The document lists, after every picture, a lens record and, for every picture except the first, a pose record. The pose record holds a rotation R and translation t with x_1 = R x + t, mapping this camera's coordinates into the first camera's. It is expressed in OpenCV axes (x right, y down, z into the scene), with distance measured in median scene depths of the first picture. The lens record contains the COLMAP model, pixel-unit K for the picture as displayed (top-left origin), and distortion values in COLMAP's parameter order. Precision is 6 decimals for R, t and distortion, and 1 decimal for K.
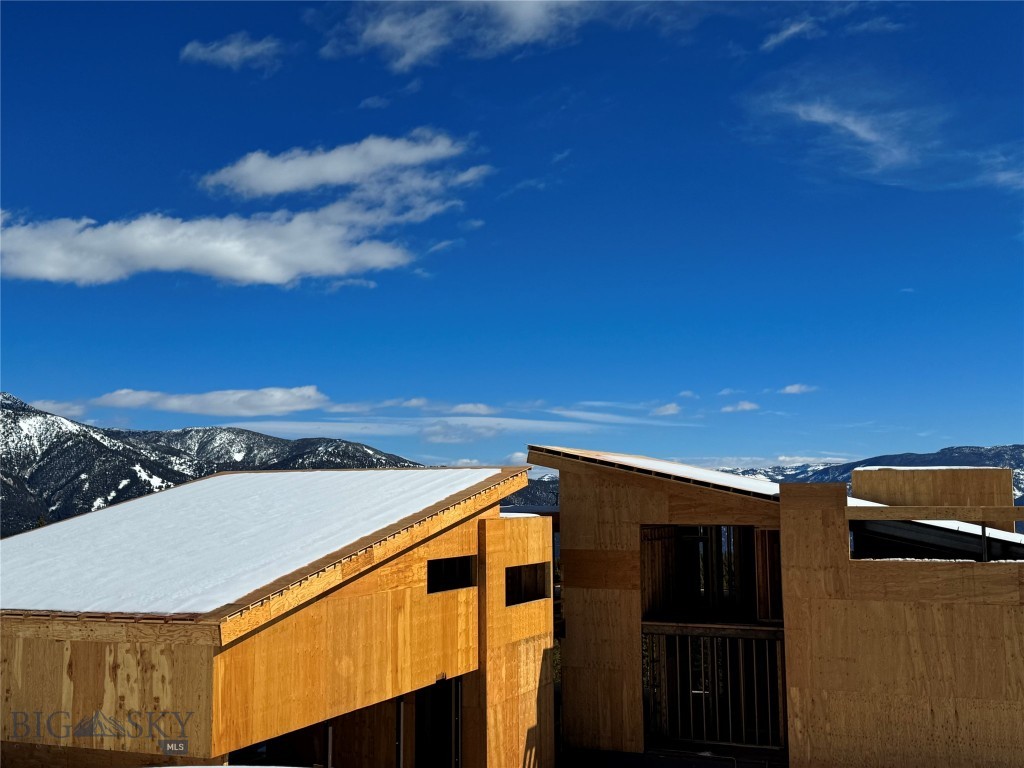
lens RADIAL K [[1193.5, 0, 547.3], [0, 1193.5, 383.3], [0, 0, 1]] dist [0.153613, -0.354249]
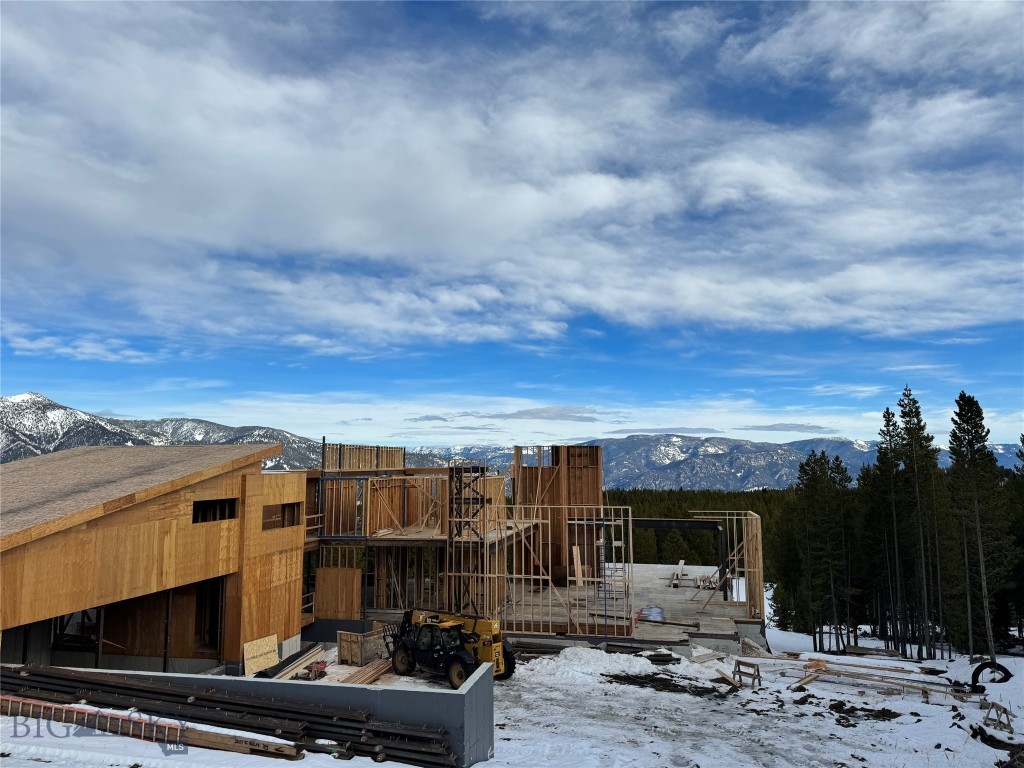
lens RADIAL K [[713.8, 0, 519.1], [0, 713.8, 382.9], [0, 0, 1]] dist [0.107330, -0.143486]
pose [[0.987443, 0.021718, 0.156476, 0.181317], [-0.019001, 0.999642, -0.018843, 0.008050], [-0.156829, 0.015633, 0.987502, 0.026131]]
